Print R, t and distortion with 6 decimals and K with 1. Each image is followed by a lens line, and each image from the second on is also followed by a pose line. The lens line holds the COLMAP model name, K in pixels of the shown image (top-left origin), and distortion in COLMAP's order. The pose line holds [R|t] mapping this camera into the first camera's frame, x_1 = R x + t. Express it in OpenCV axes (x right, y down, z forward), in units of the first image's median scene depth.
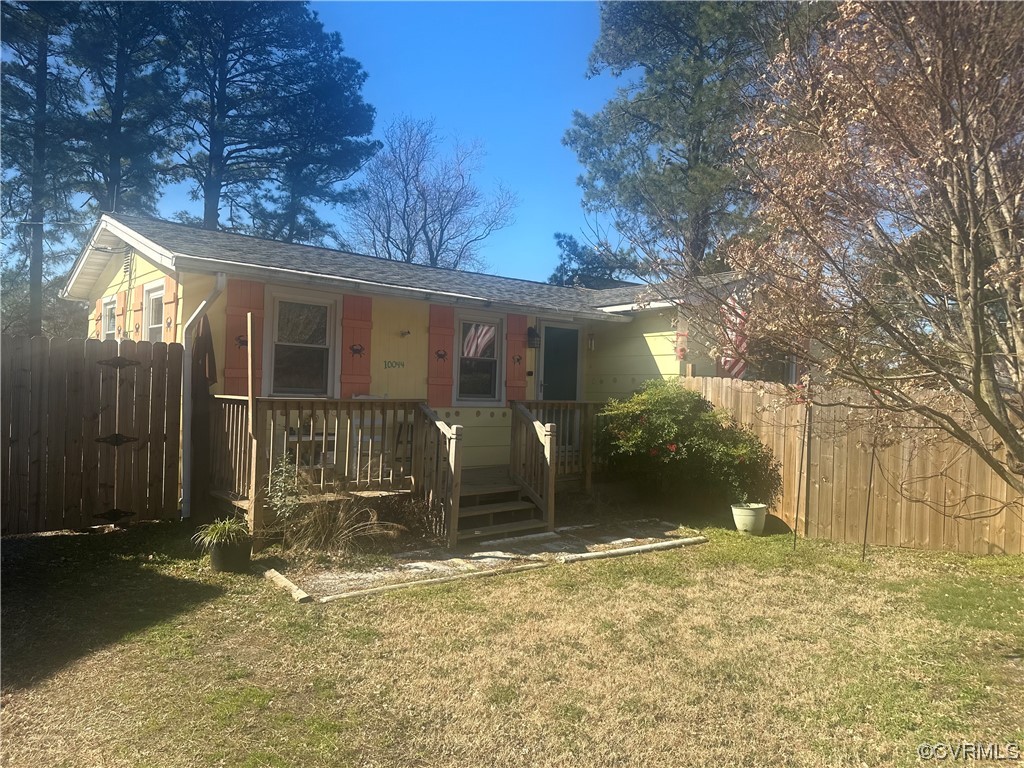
lens RADIAL K [[725.5, 0, 507.8], [0, 725.5, 390.8], [0, 0, 1]] dist [0.058778, -0.001906]
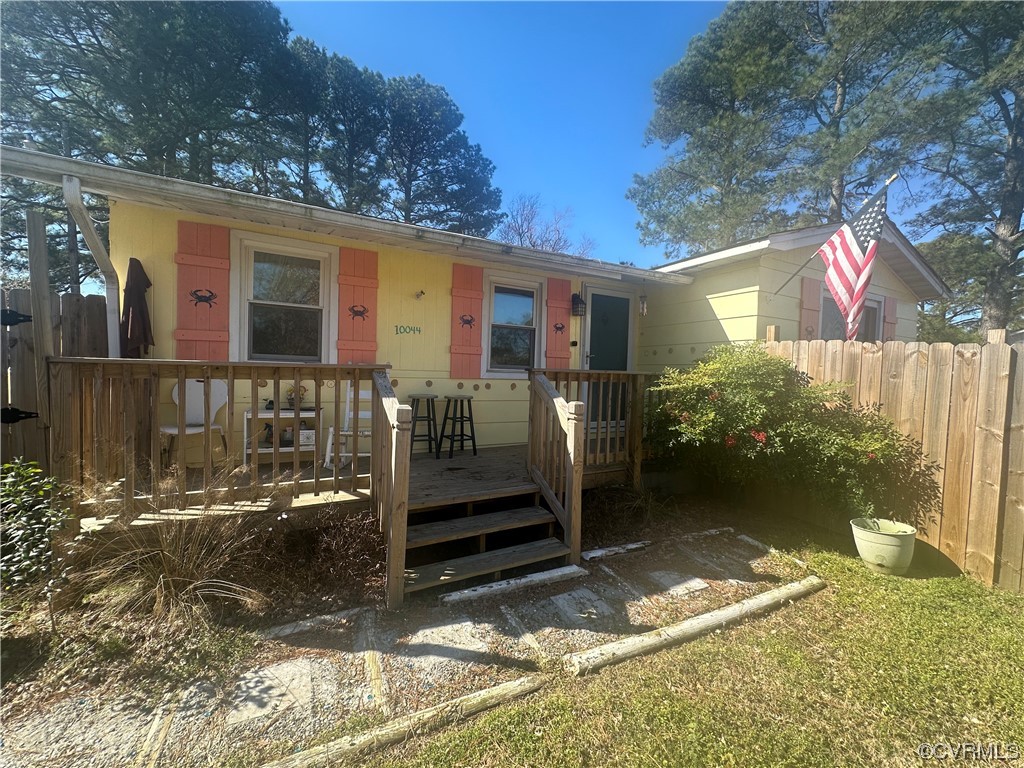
lens RADIAL K [[407.0, 0, 510.2], [0, 407.0, 384.1], [0, 0, 1]] dist [-0.003912, 0.001400]
pose [[0.978493, 0.006790, -0.206167, 0.068106], [-0.001443, 0.999659, 0.026073, 0.016819], [0.206274, -0.025214, 0.978169, 0.550977]]
